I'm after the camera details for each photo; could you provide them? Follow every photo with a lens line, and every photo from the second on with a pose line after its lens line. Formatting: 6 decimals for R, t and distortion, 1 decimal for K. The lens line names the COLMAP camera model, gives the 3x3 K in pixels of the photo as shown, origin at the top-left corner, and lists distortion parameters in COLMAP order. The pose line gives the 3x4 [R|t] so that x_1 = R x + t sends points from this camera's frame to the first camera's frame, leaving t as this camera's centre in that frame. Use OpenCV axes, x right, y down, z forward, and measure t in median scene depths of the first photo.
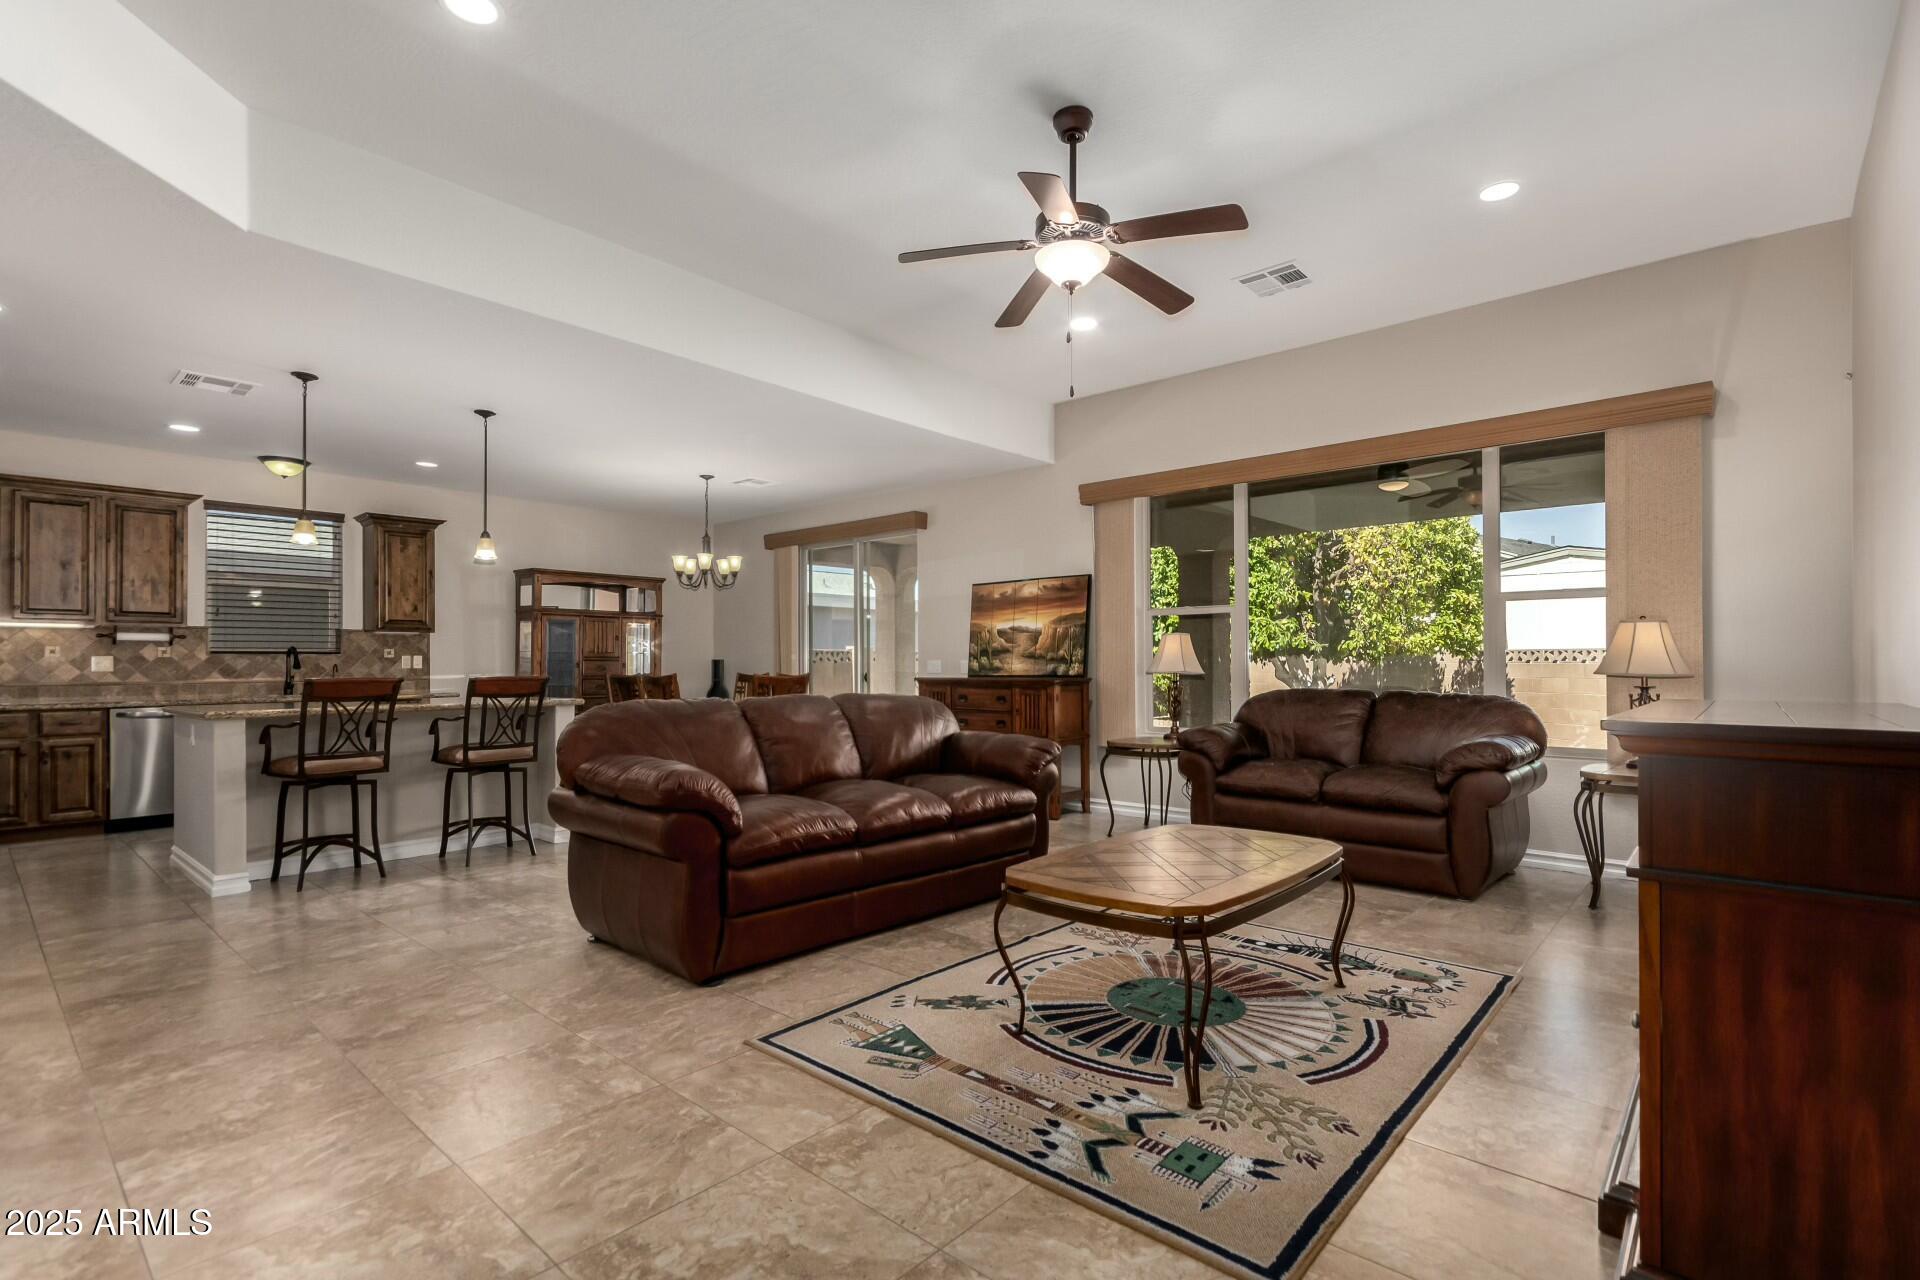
lens RADIAL K [[897.1, 0, 946.9], [0, 897.1, 652.7], [0, 0, 1]] dist [0.000363, 0.000729]
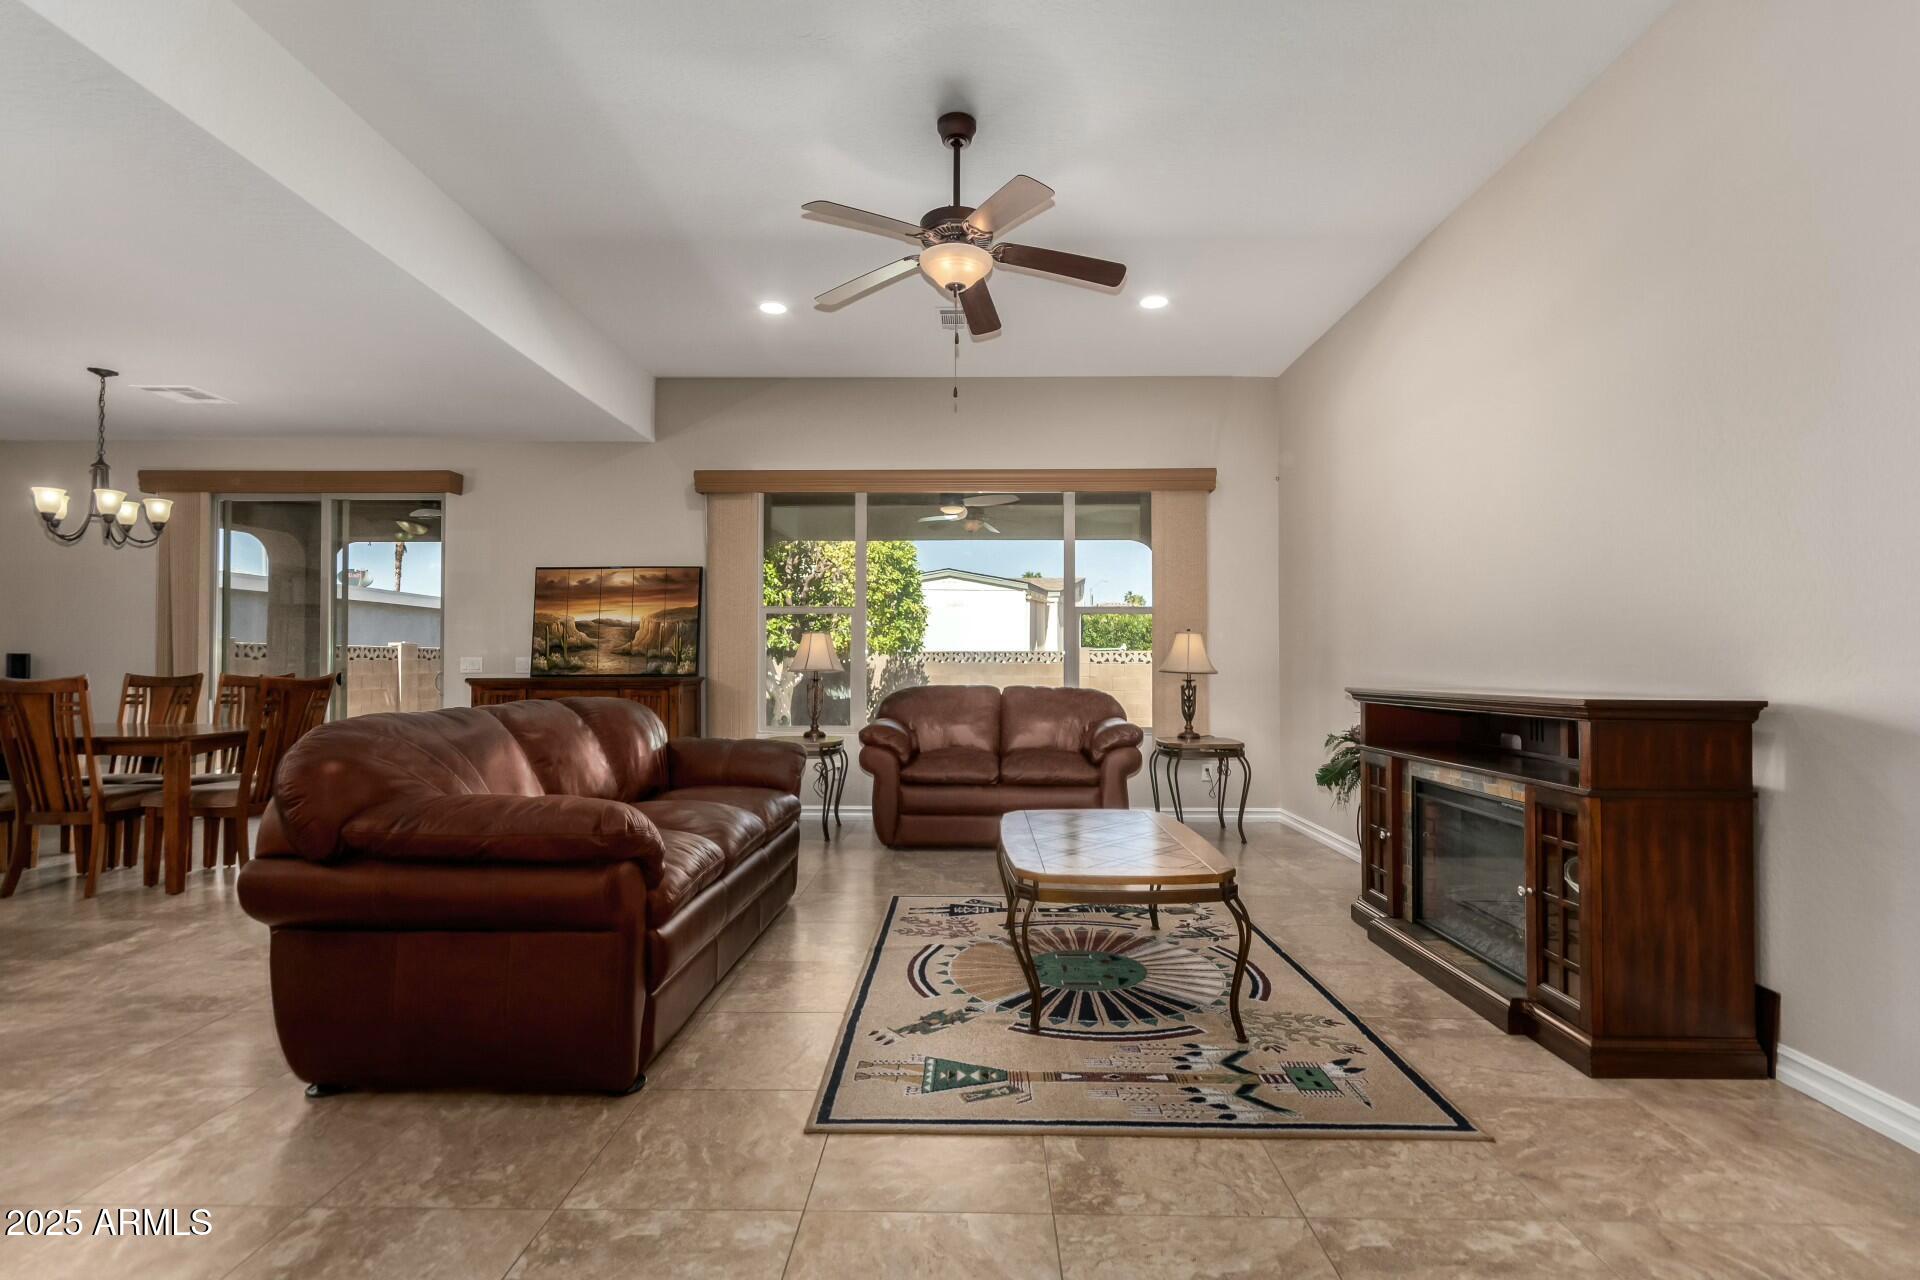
lens RADIAL K [[897.1, 0, 956.2], [0, 897.1, 646.6], [0, 0, 1]] dist [0.000363, 0.000729]
pose [[0.755771, 0.013853, 0.654690, -0.556065], [-0.010349, 0.999904, -0.009211, 0.004808], [-0.654754, 0.000187, 0.755842, 0.258066]]
